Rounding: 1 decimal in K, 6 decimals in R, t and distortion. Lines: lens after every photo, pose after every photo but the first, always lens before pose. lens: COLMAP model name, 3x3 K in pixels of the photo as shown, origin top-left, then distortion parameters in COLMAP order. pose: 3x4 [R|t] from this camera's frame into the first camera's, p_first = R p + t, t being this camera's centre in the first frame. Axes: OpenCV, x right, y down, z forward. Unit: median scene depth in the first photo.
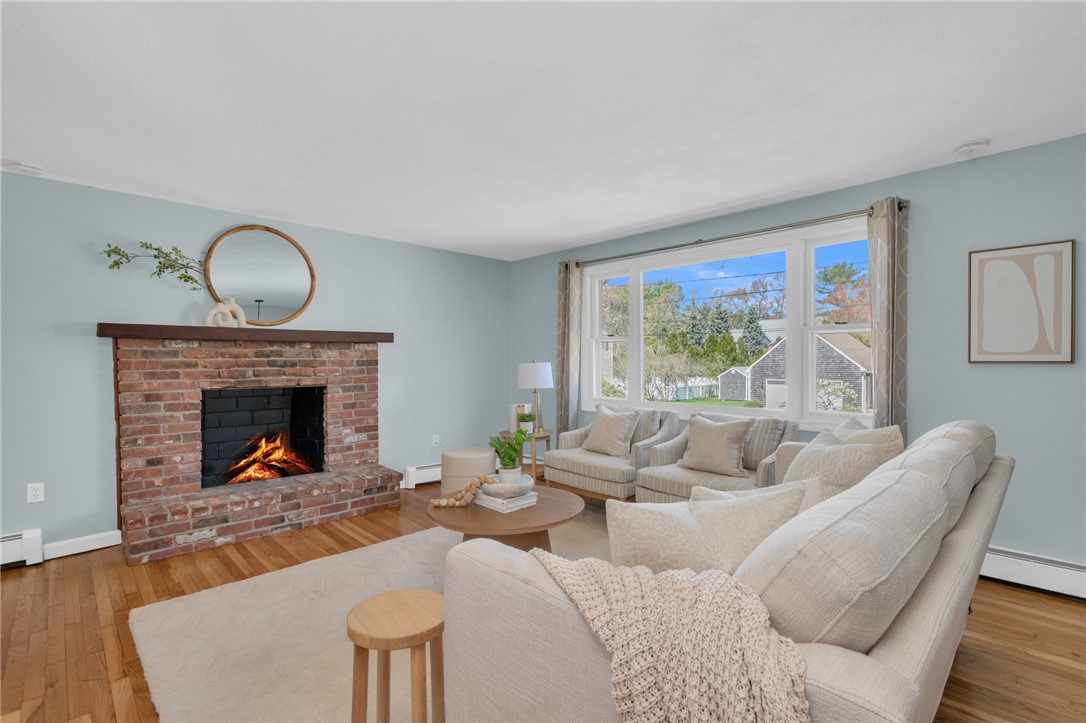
lens RADIAL K [[502.9, 0, 550.4], [0, 502.9, 364.7], [0, 0, 1]] dist [0.004516, -0.001411]
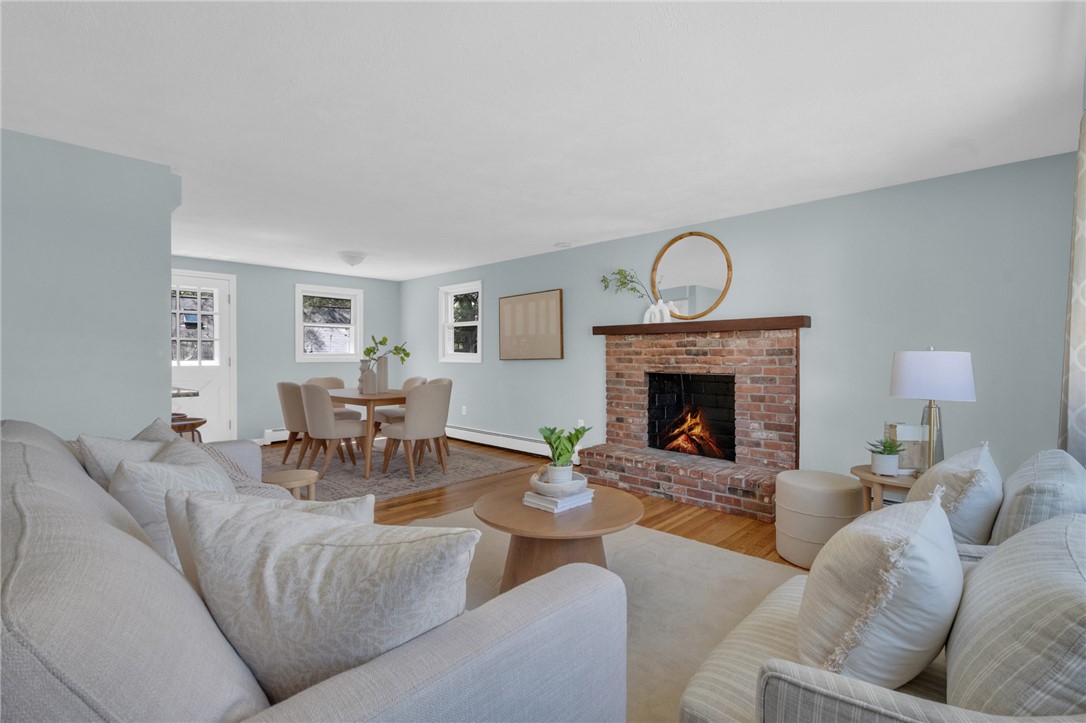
lens RADIAL K [[502.9, 0, 542.0], [0, 502.9, 355.2], [0, 0, 1]] dist [0.004516, -0.001411]
pose [[0.027552, 0.007098, -0.999595, 0.619400], [-0.009622, 0.999930, 0.006835, -0.000434], [0.999574, 0.009430, 0.027618, 0.696188]]
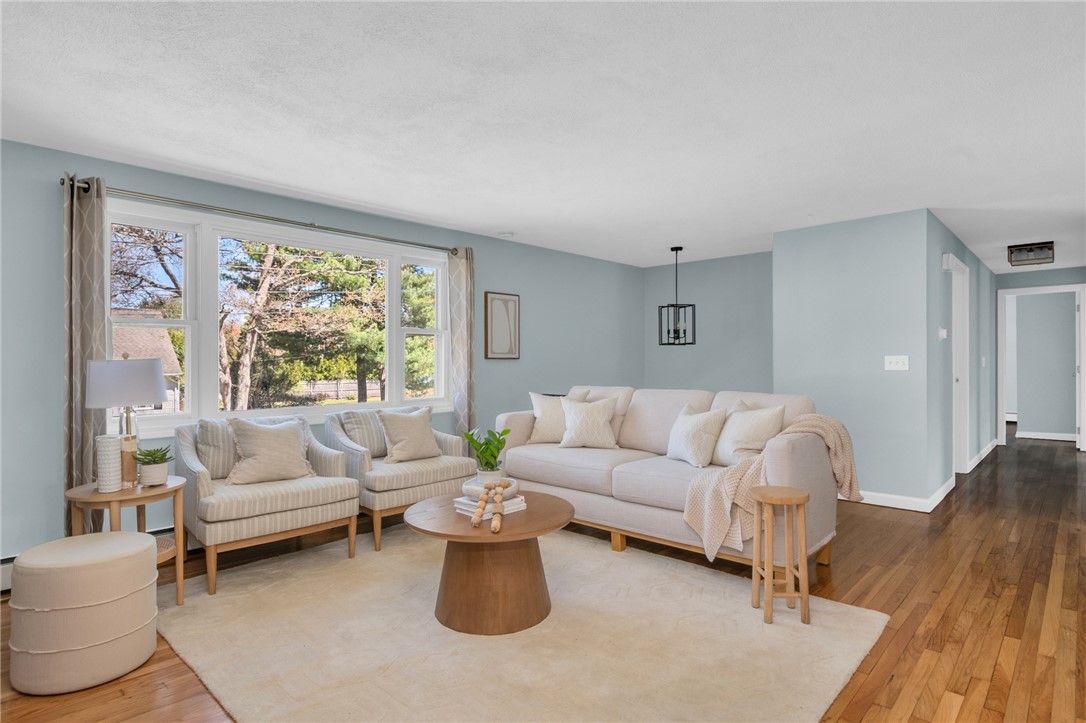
lens RADIAL K [[580.8, 0, 547.1], [0, 580.8, 360.4], [0, 0, 1]] dist [0.002151, -0.002879]
pose [[-0.044017, 0.002254, 0.999028, -0.844722], [0.011939, 0.999927, -0.001730, 0.005370], [-0.998959, 0.011852, -0.044040, 0.696697]]
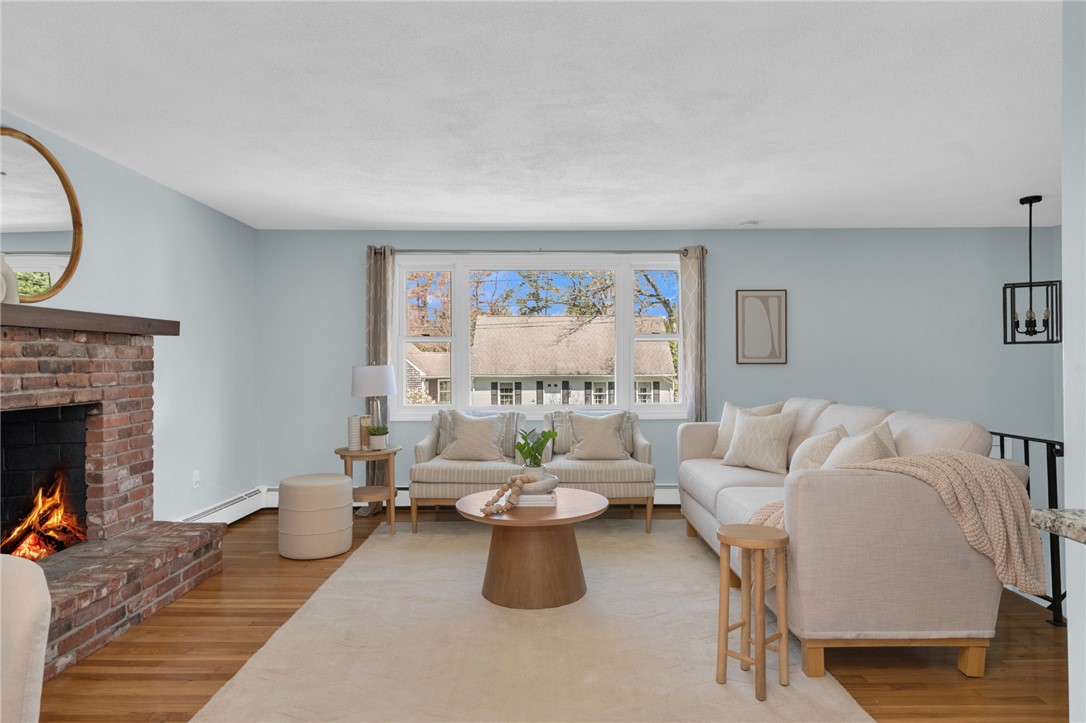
lens RADIAL K [[664.5, 0, 543.0], [0, 664.5, 355.4], [0, 0, 1]] dist [0.016861, -0.002841]
pose [[0.699868, 0.008737, 0.714219, -0.767302], [0.007215, 0.999788, -0.019300, 0.003896], [-0.714236, 0.018661, 0.699656, 0.026345]]
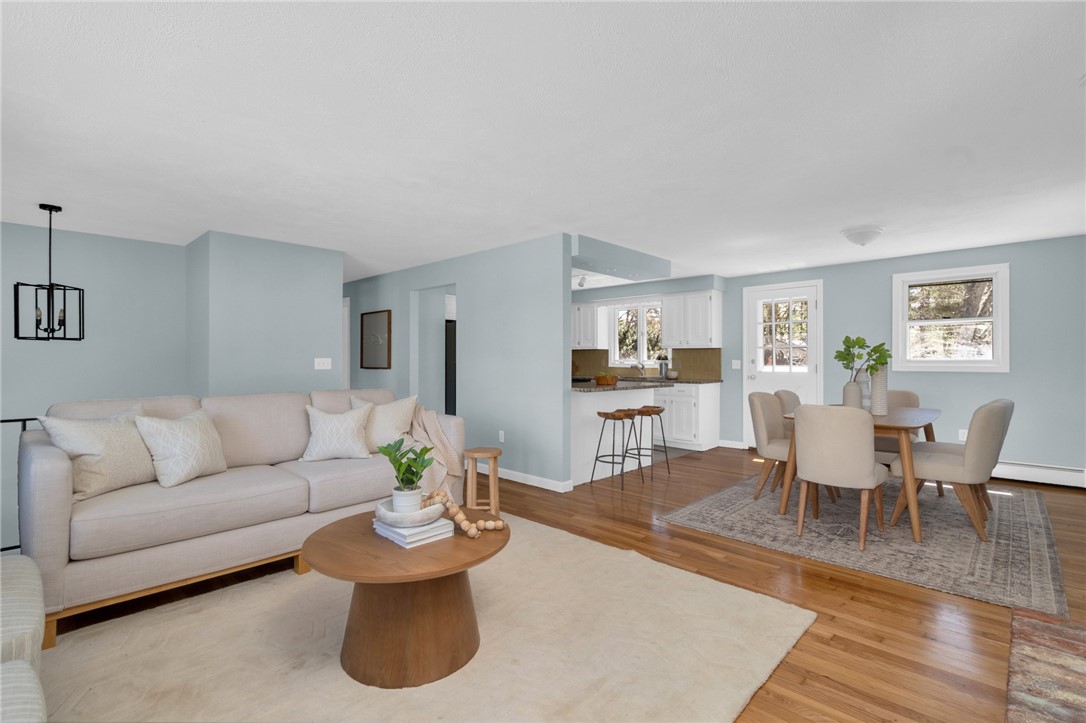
lens RADIAL K [[502.9, 0, 551.2], [0, 502.9, 356.6], [0, 0, 1]] dist [0.004516, -0.001411]
pose [[-0.999200, 0.003011, -0.039870, -0.199082], [0.002846, 0.999987, 0.004205, -0.004763], [0.039882, 0.004088, -0.999196, 1.335925]]
